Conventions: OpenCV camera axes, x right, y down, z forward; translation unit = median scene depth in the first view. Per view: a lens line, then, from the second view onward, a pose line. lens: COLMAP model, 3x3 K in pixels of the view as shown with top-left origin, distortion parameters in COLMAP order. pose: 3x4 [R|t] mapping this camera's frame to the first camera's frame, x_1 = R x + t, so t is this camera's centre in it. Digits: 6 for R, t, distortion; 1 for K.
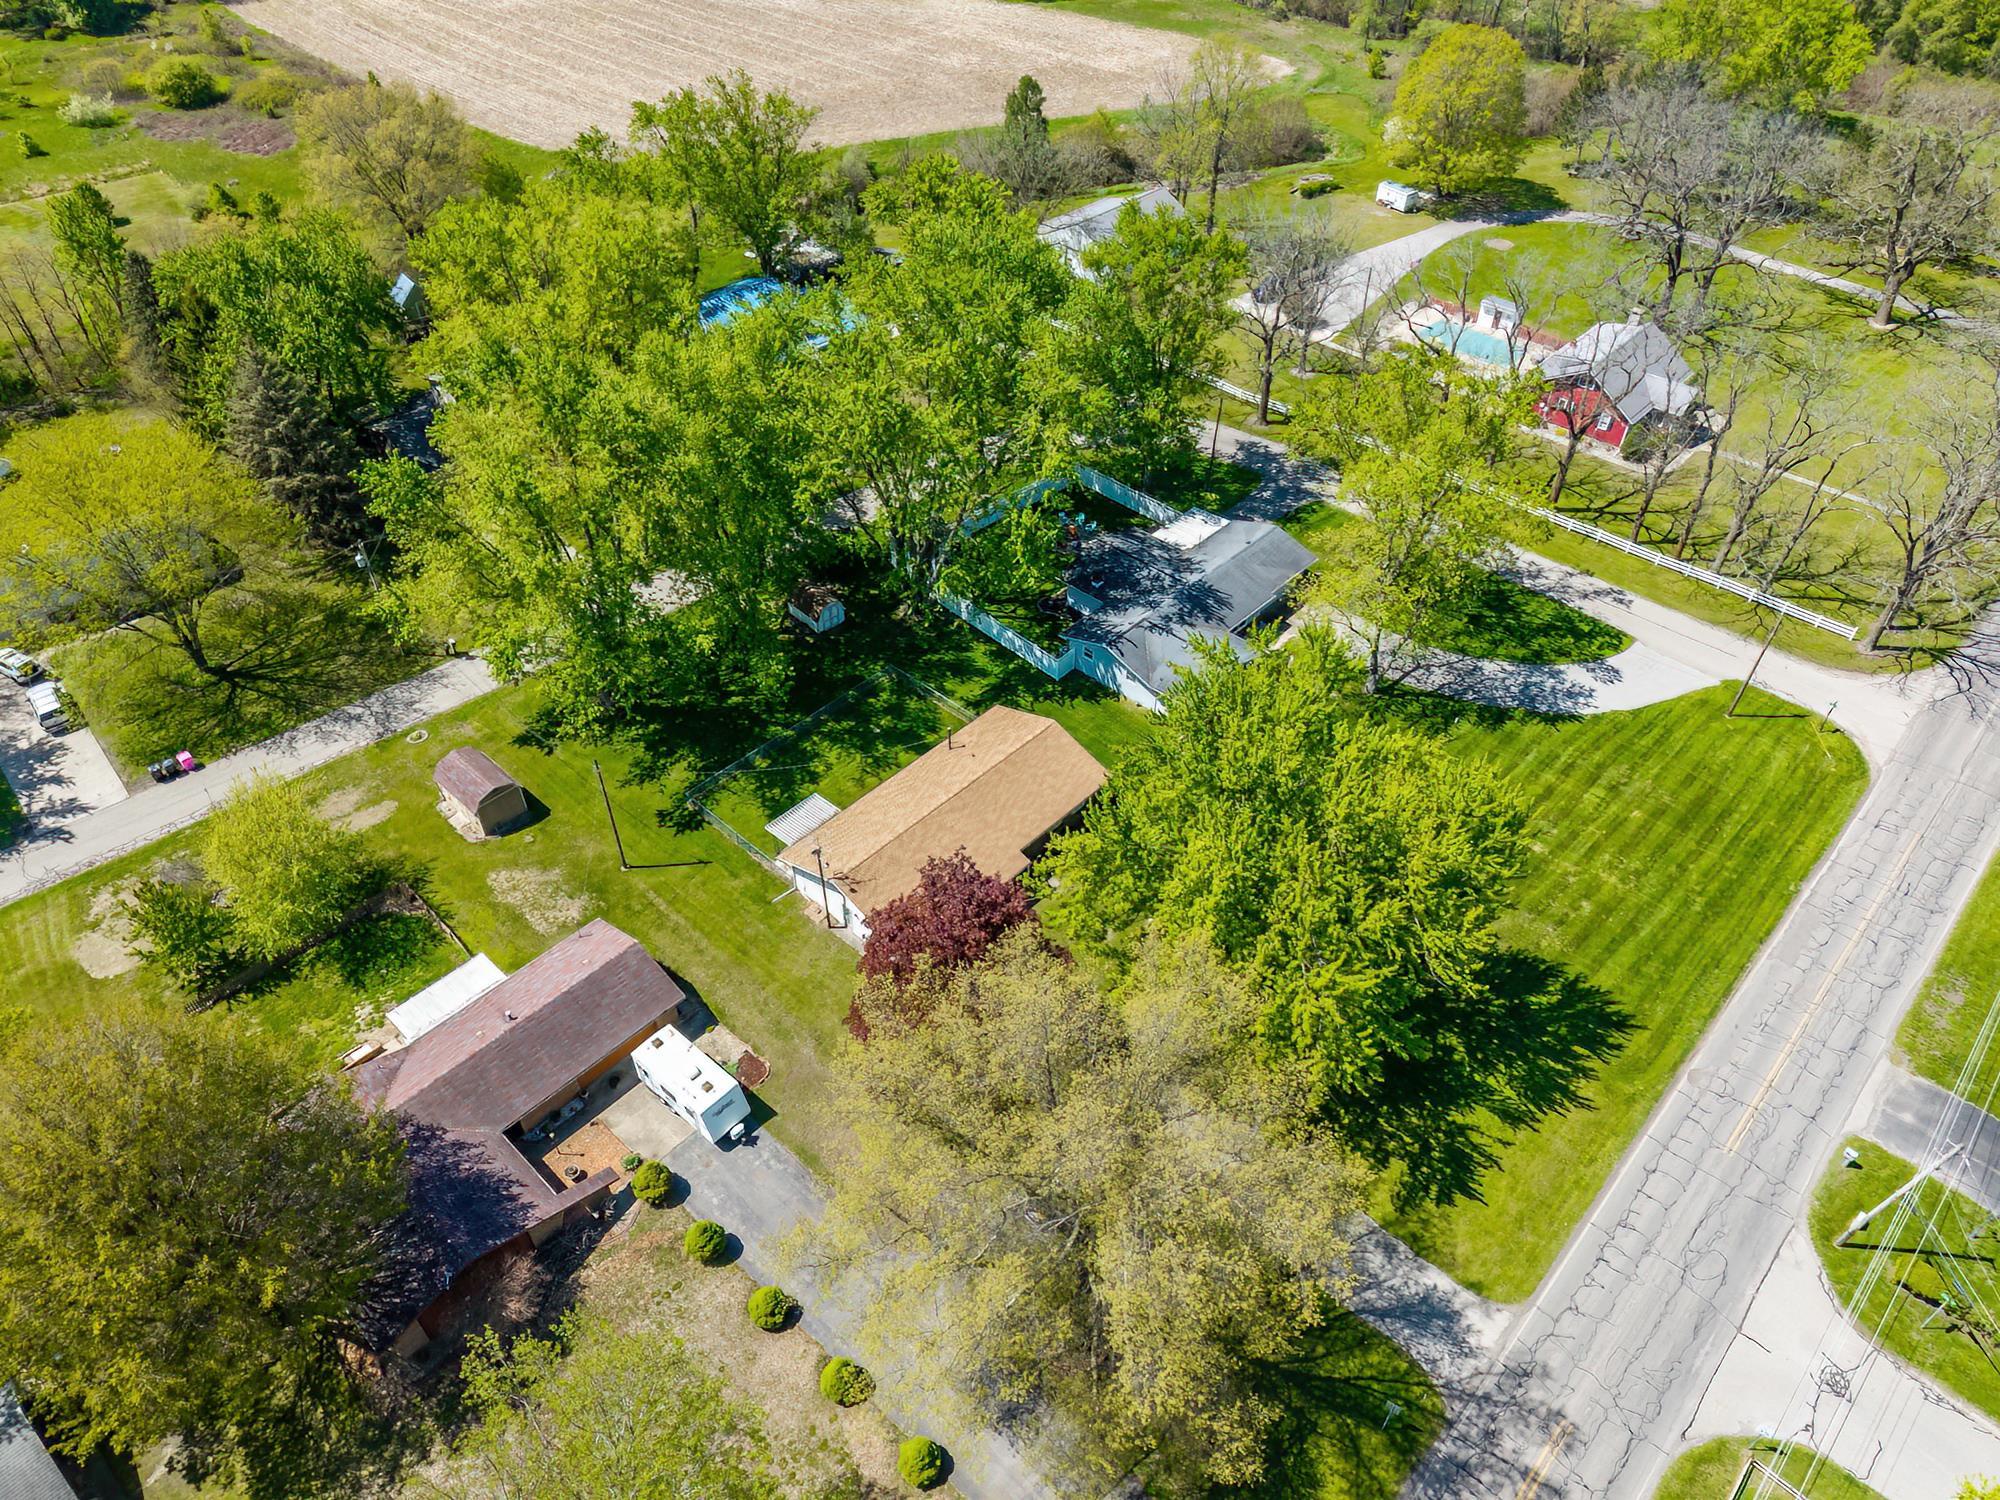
lens RADIAL K [[1386.0, 0, 1002.4], [0, 1386.0, 727.4], [0, 0, 1]] dist [0.084206, -0.083666]
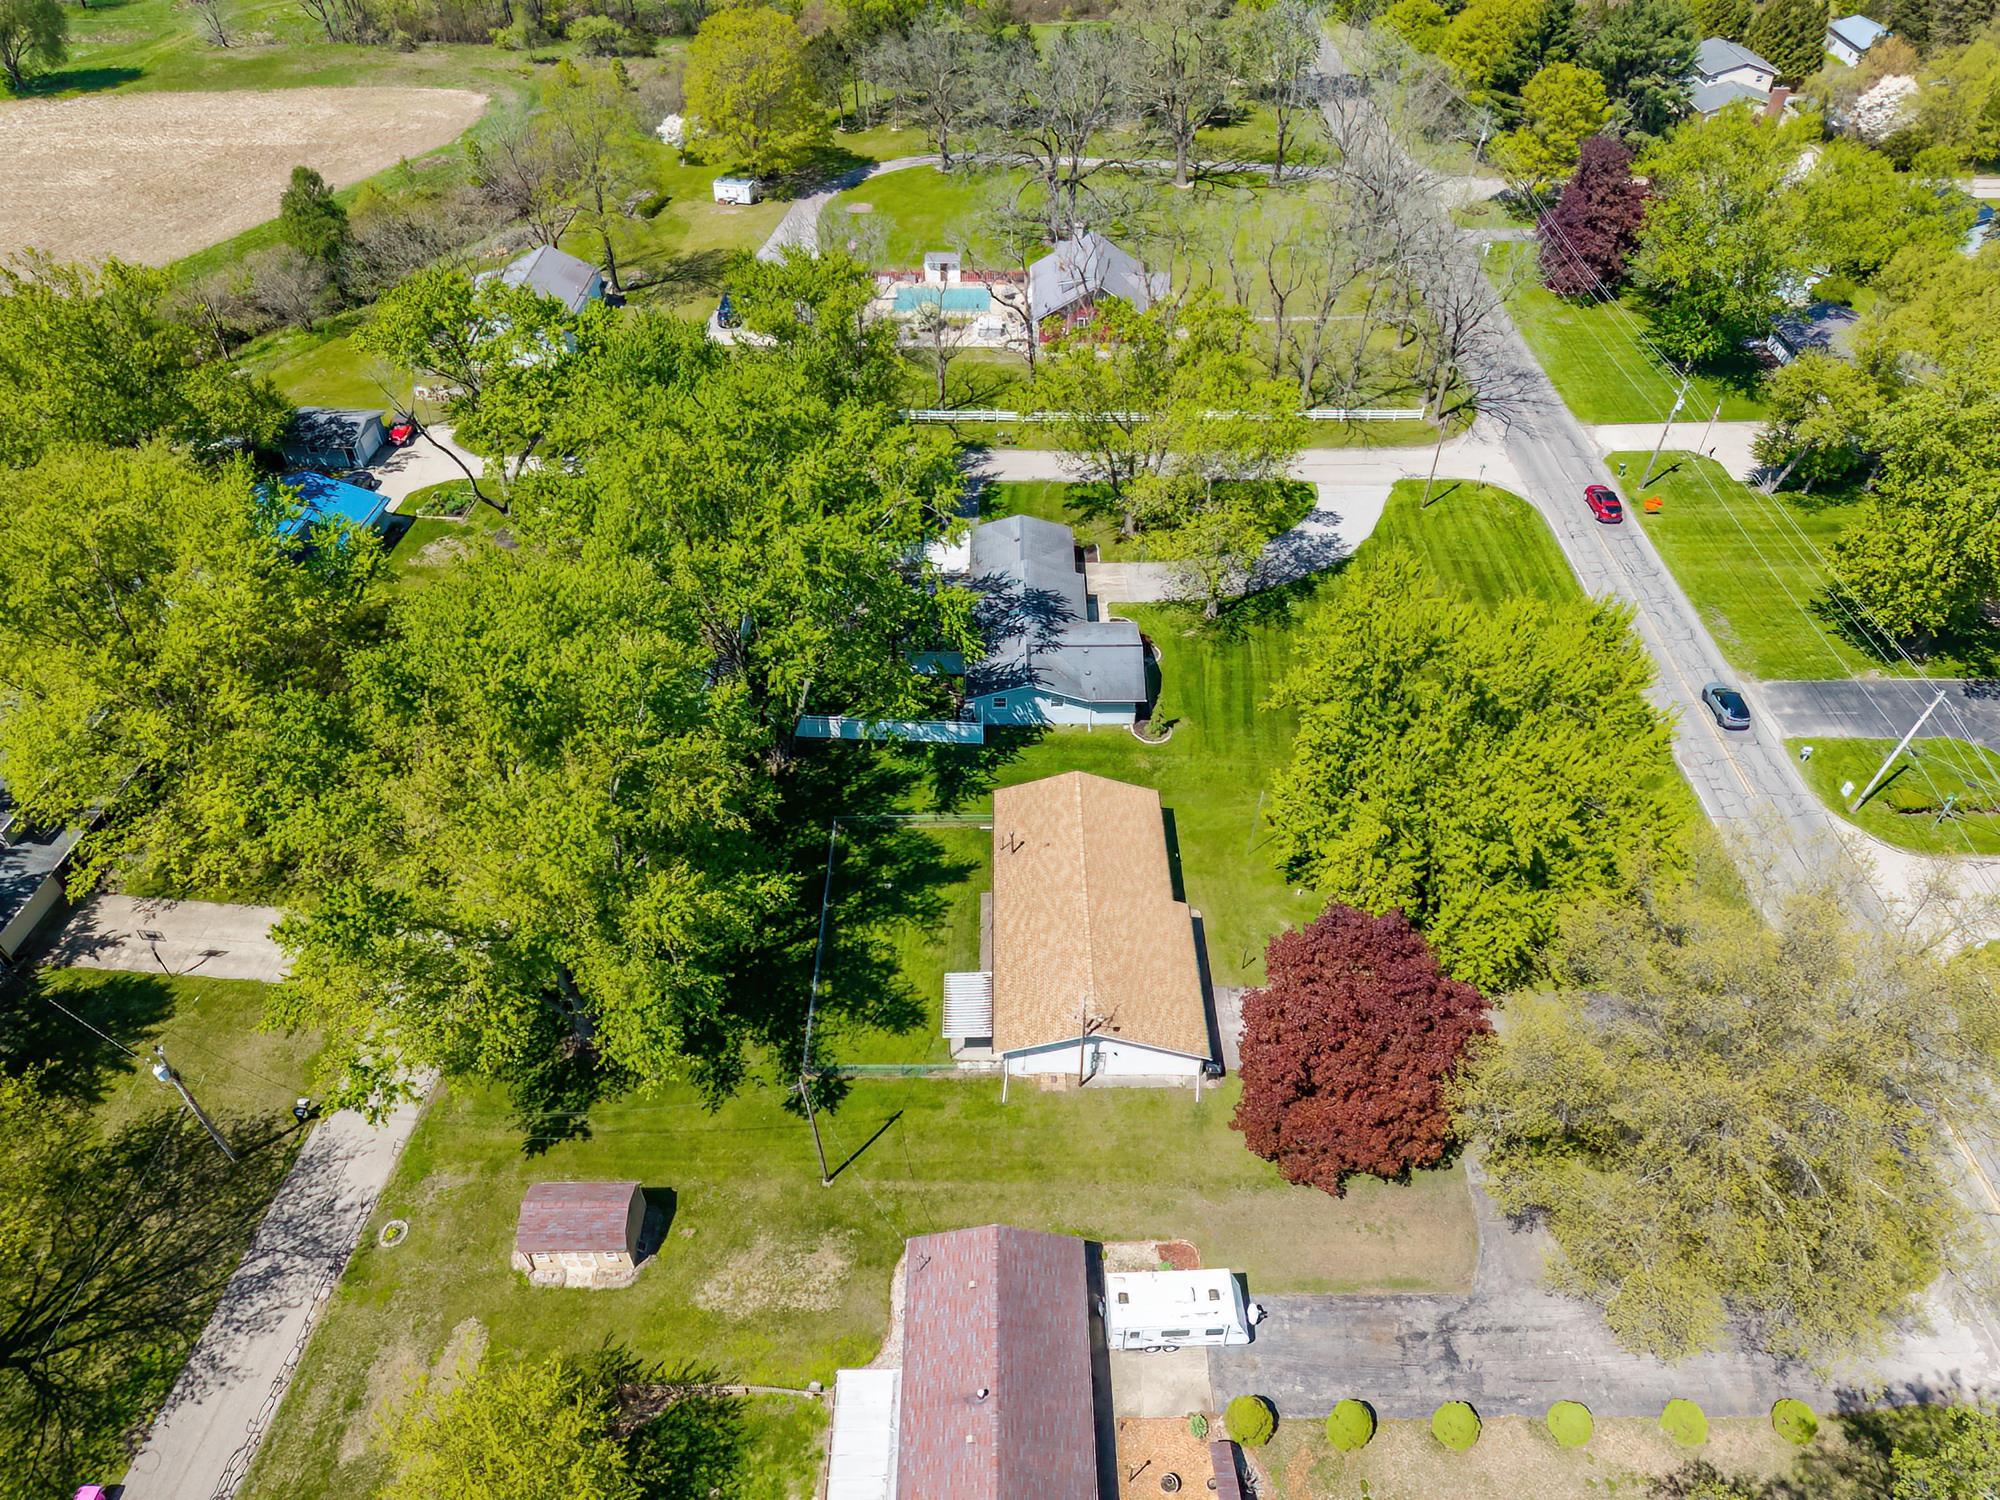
lens RADIAL K [[1394.9, 0, 1003.8], [0, 1394.9, 710.4], [0, 0, 1]] dist [0.049849, -0.005284]
pose [[0.723915, -0.454206, 0.519272, -0.442379], [0.452617, 0.880743, 0.139393, -0.184555], [-0.520658, 0.134123, 0.843164, 0.200566]]
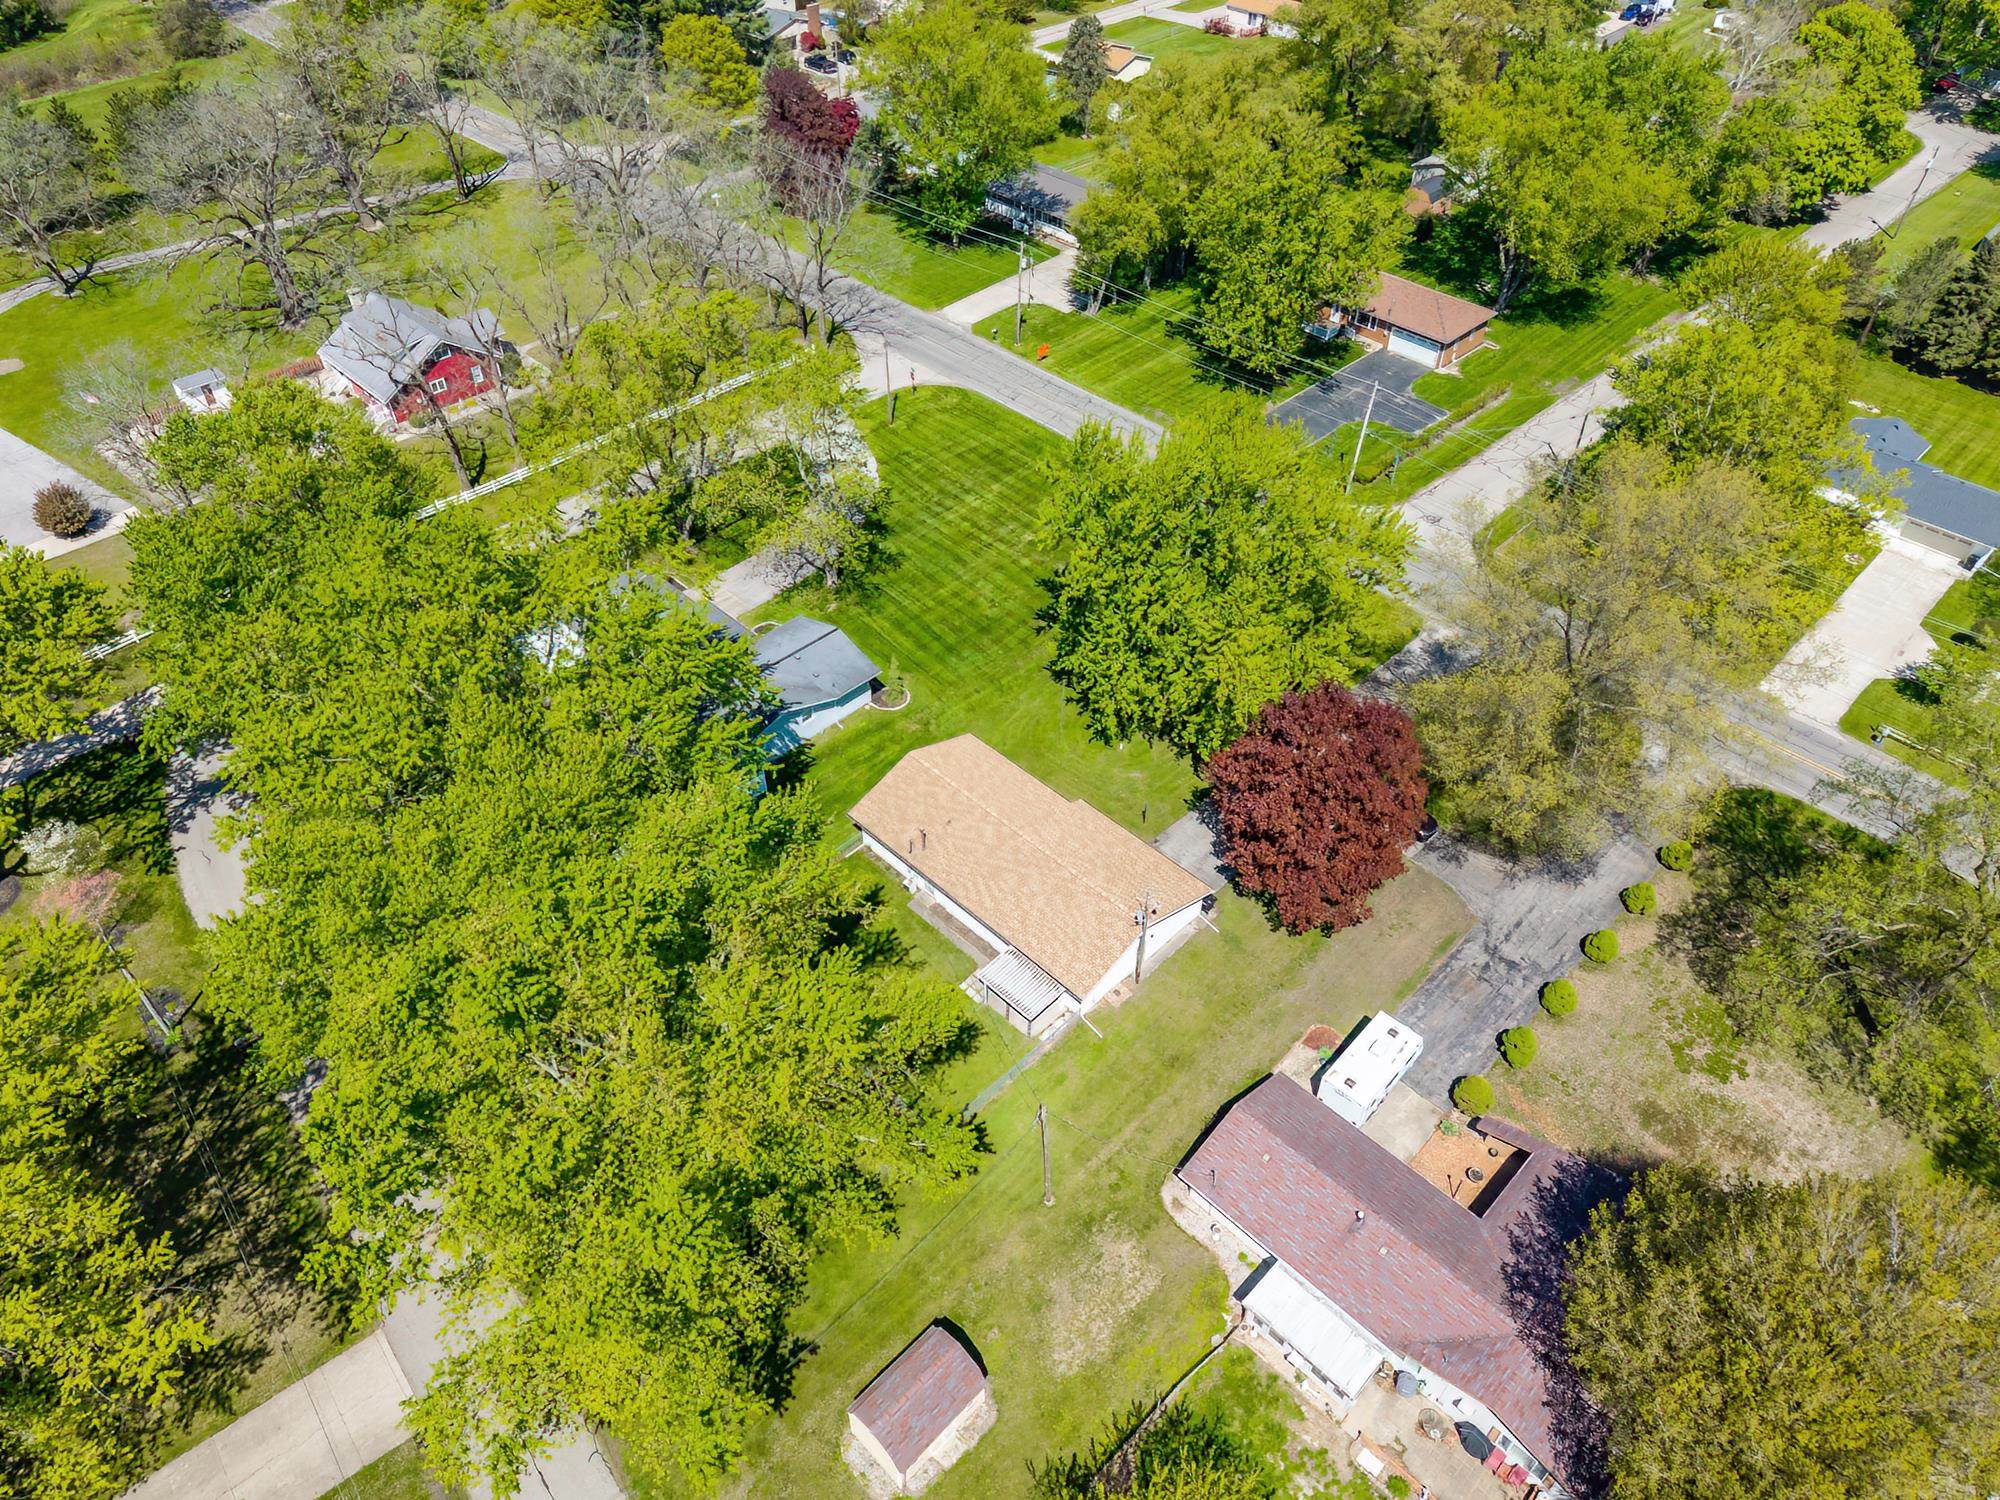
lens RADIAL K [[1394.9, 0, 1003.8], [0, 1394.9, 710.4], [0, 0, 1]] dist [0.049849, -0.005284]
pose [[0.023430, -0.663861, 0.747489, -0.608626], [0.651913, 0.577002, 0.492014, -0.417497], [-0.757932, 0.475770, 0.446299, 0.476937]]
